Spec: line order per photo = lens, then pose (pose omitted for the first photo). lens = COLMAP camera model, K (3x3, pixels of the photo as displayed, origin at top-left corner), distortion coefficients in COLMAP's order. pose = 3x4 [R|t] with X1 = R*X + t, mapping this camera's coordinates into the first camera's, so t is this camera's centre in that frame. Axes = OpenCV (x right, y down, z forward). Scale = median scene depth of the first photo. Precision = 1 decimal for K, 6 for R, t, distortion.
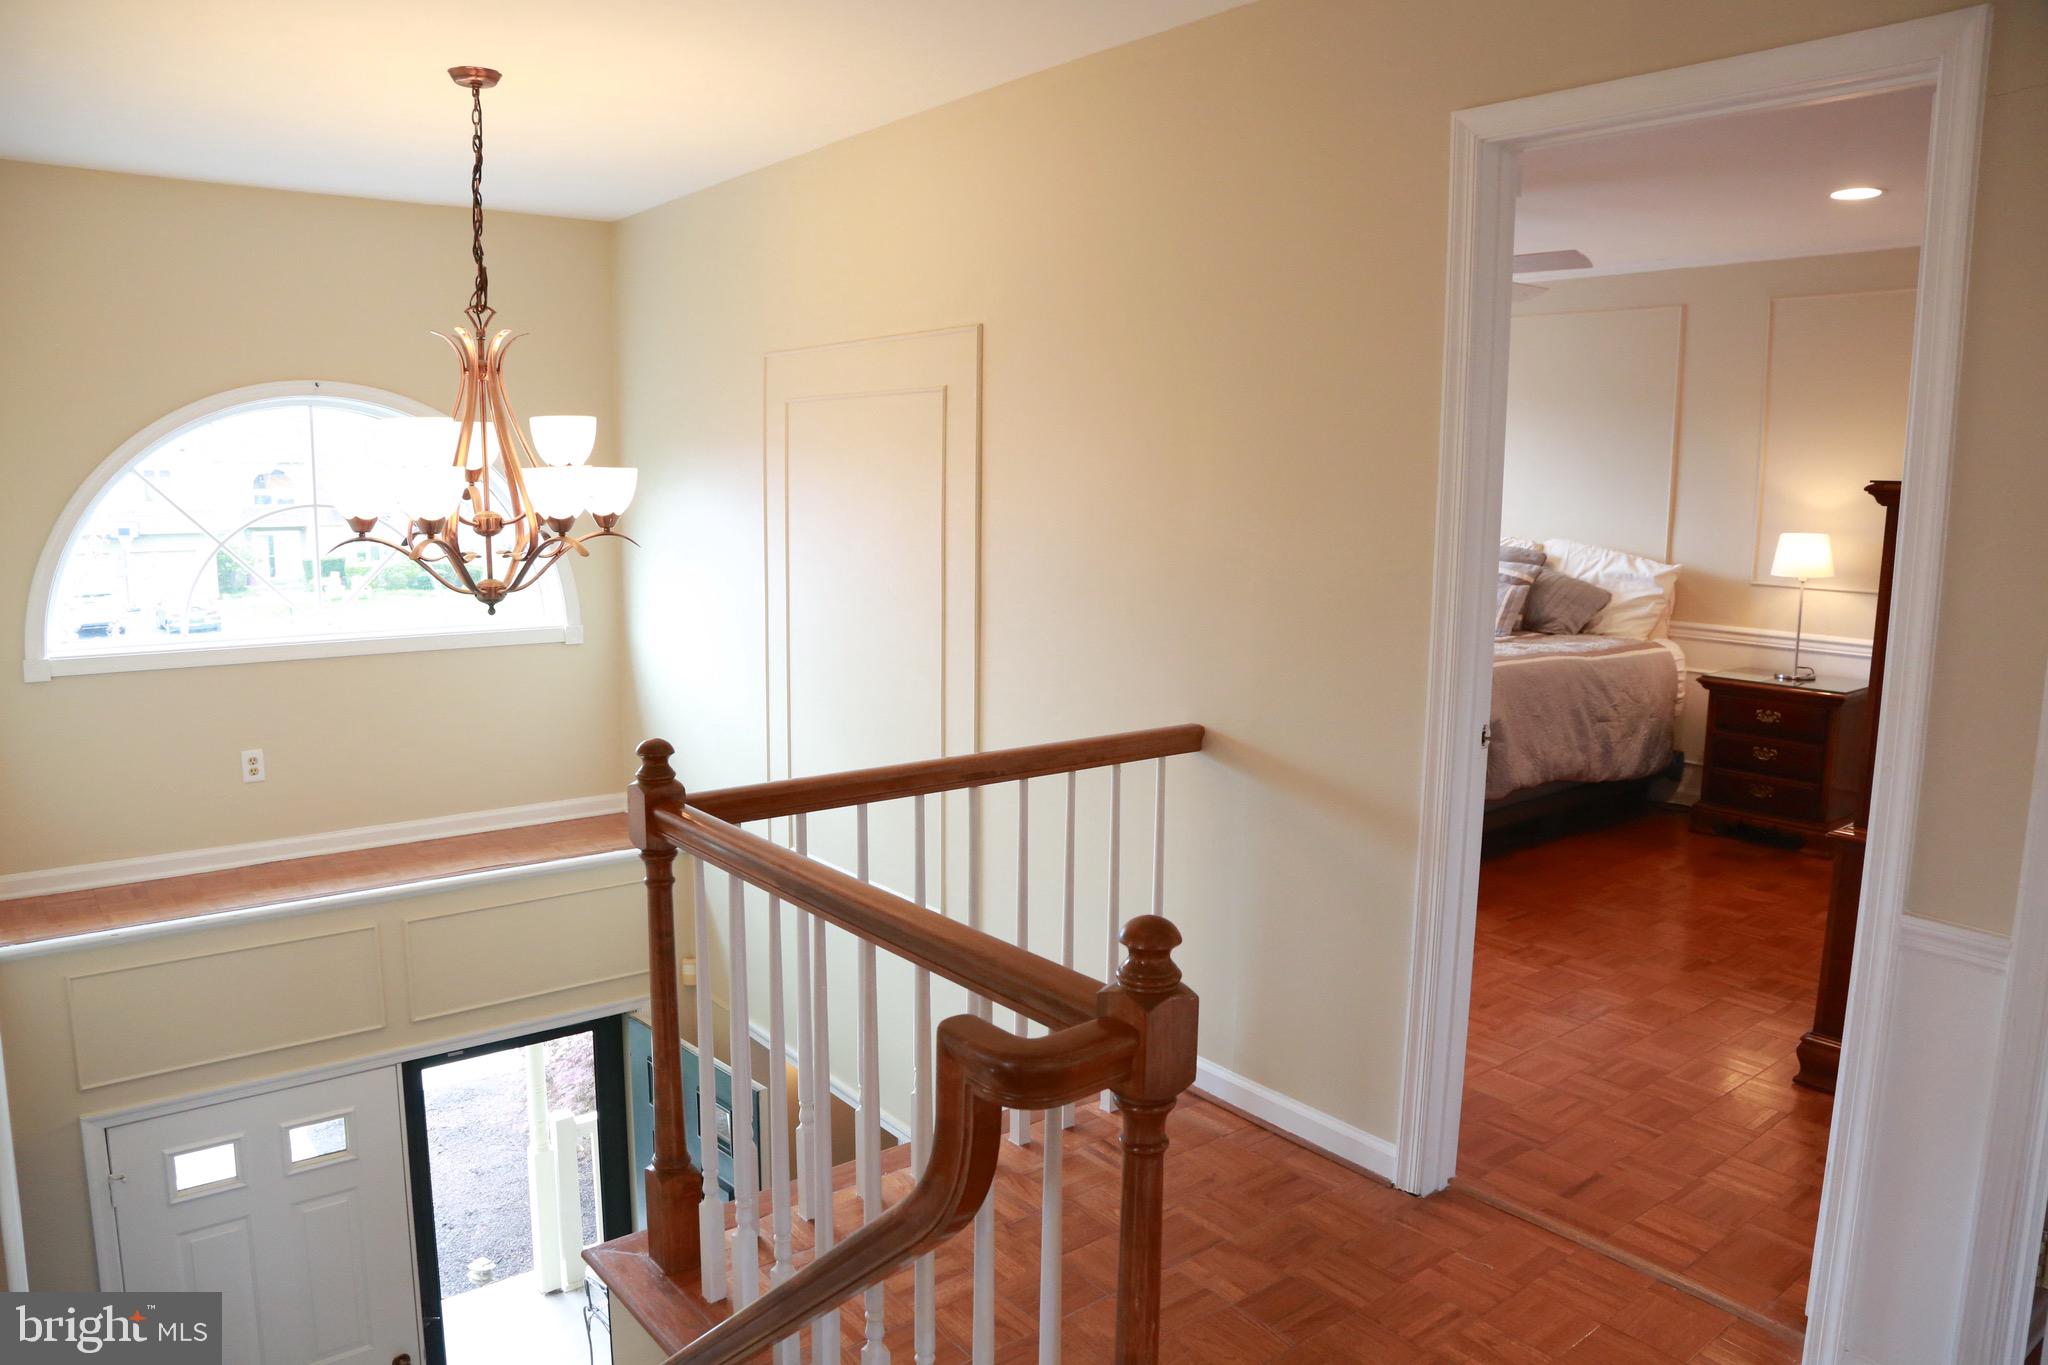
lens RADIAL K [[1407.2, 0, 1024.0], [0, 1407.2, 682.5], [0, 0, 1]] dist [-0.098054, -0.000061]
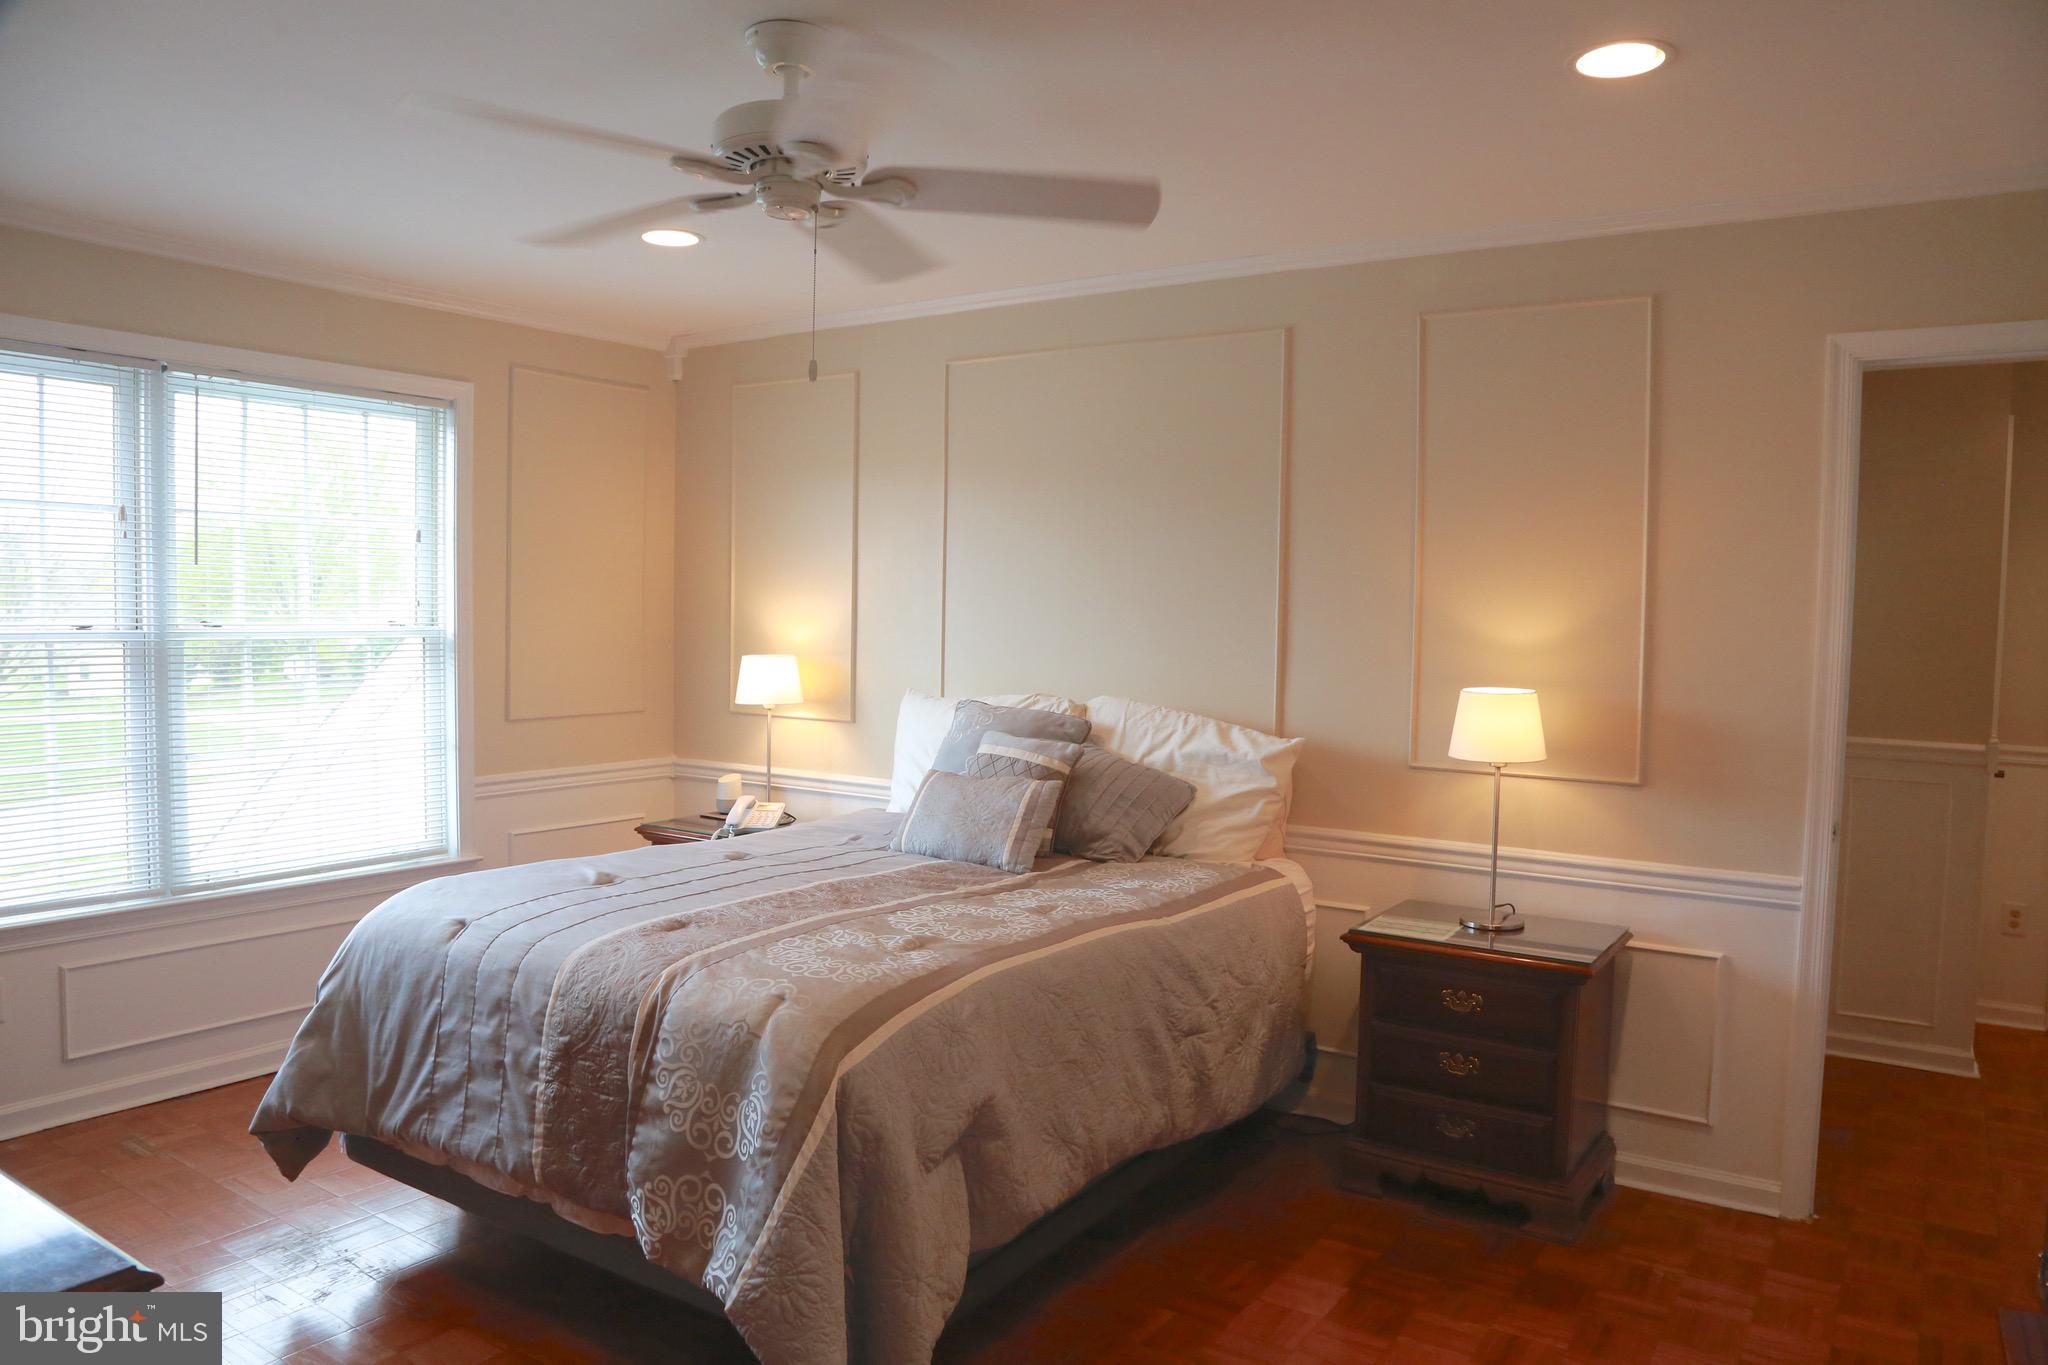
lens RADIAL K [[1398.2, 0, 1036.5], [0, 1398.2, 700.6], [0, 0, 1]] dist [-0.121094, 0.065164]
pose [[0.955336, -0.016439, 0.295065, 0.180724], [0.038698, 0.996813, -0.069756, -0.063200], [-0.292978, 0.078059, 0.952927, 0.439147]]
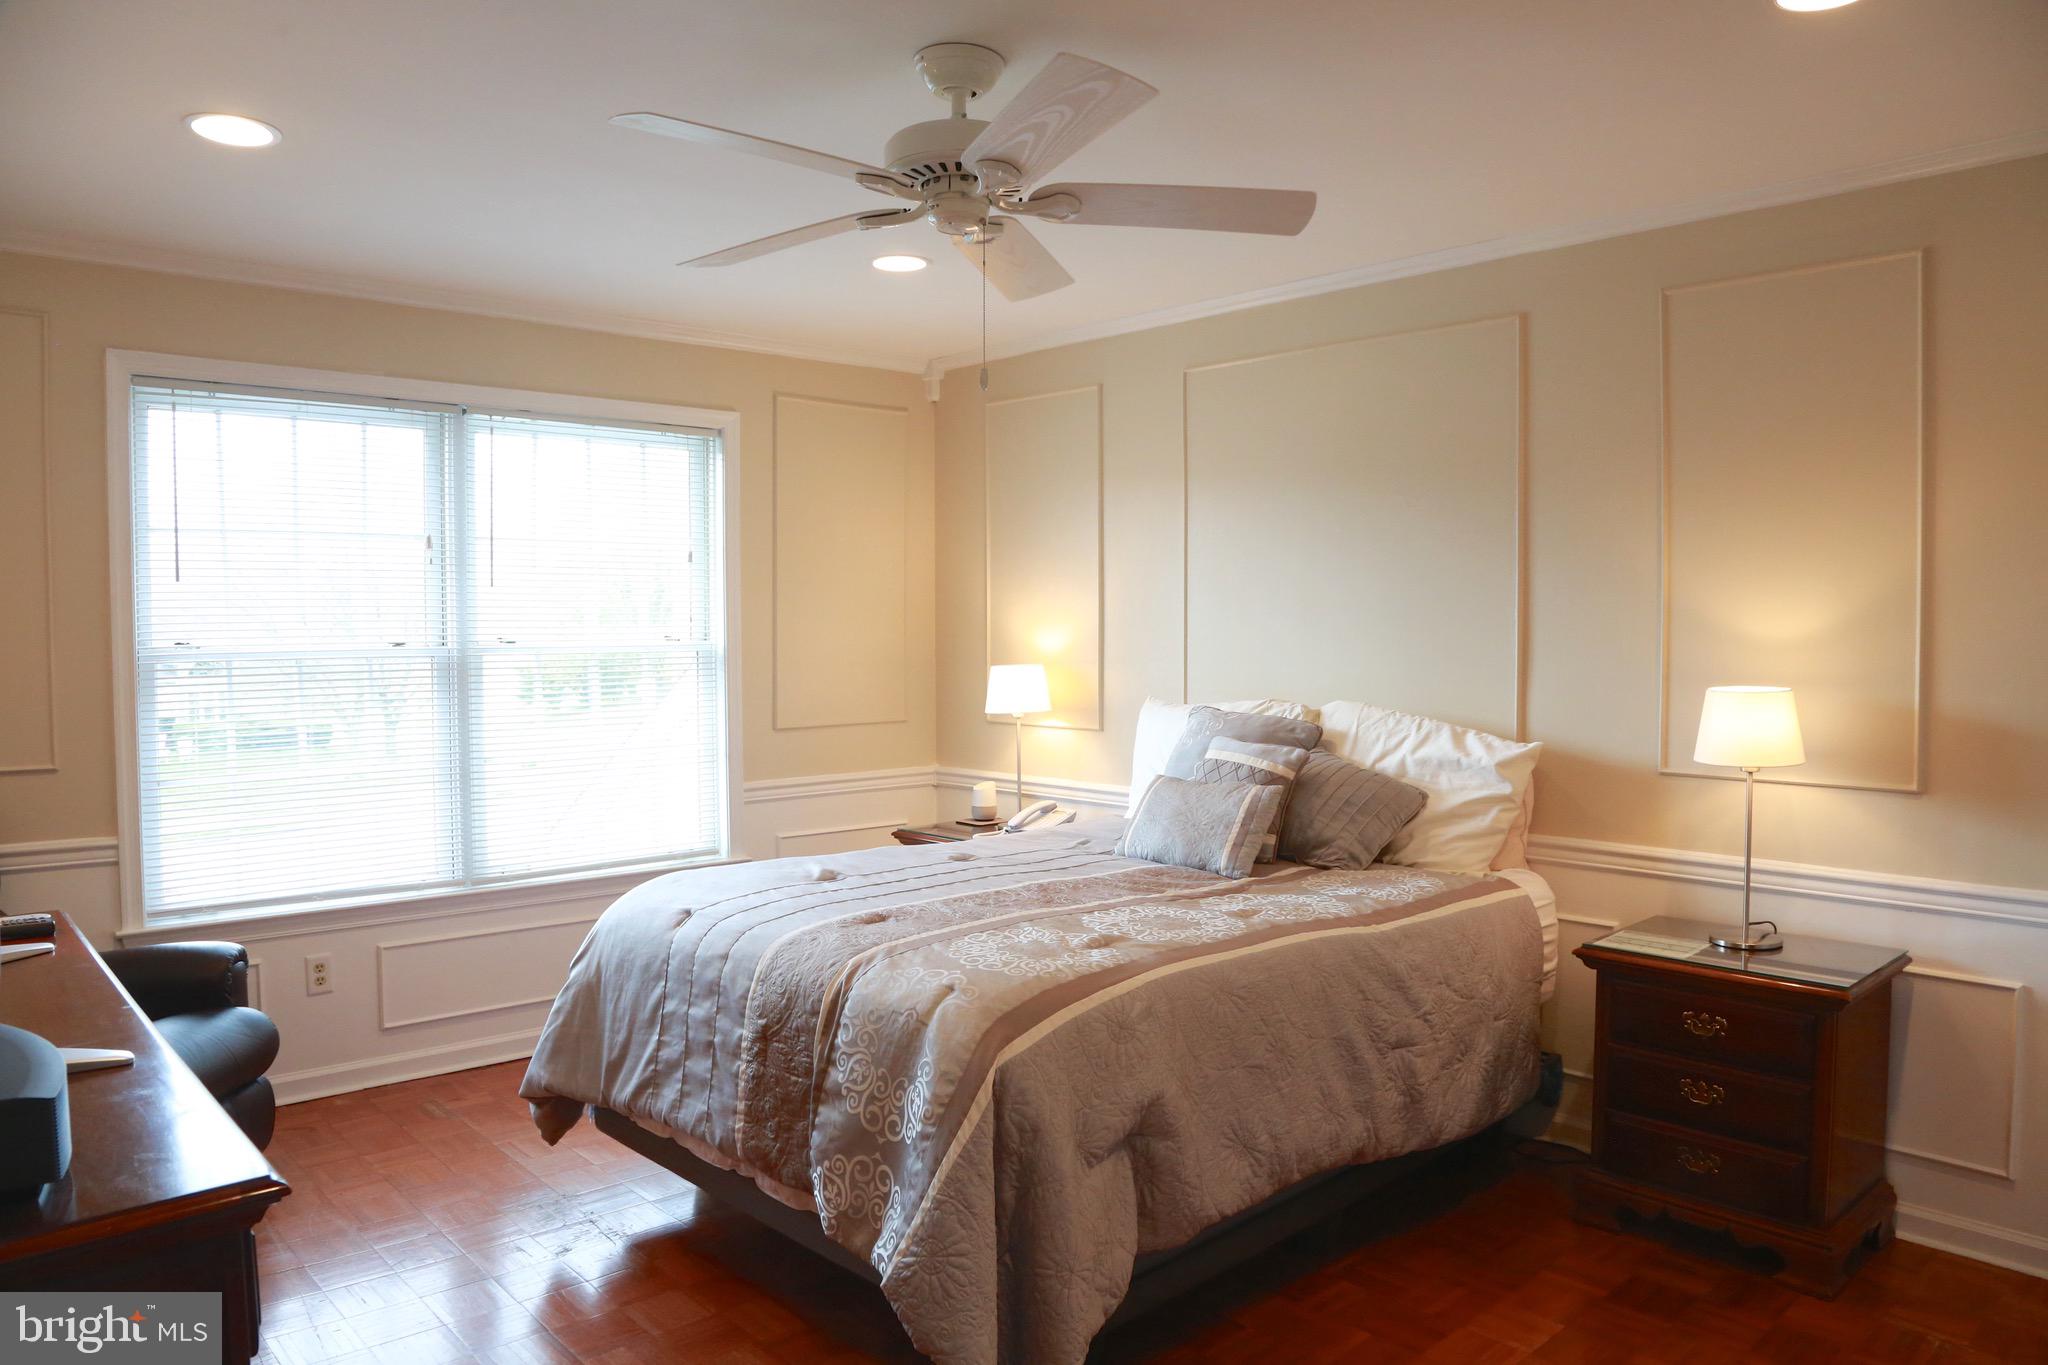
lens RADIAL K [[1398.2, 0, 1036.5], [0, 1398.2, 700.6], [0, 0, 1]] dist [-0.121094, 0.065164]
pose [[0.997543, -0.019494, 0.067297, 0.224449], [0.025543, 0.995594, -0.090219, -0.055760], [-0.065241, 0.091716, 0.993646, 0.429541]]
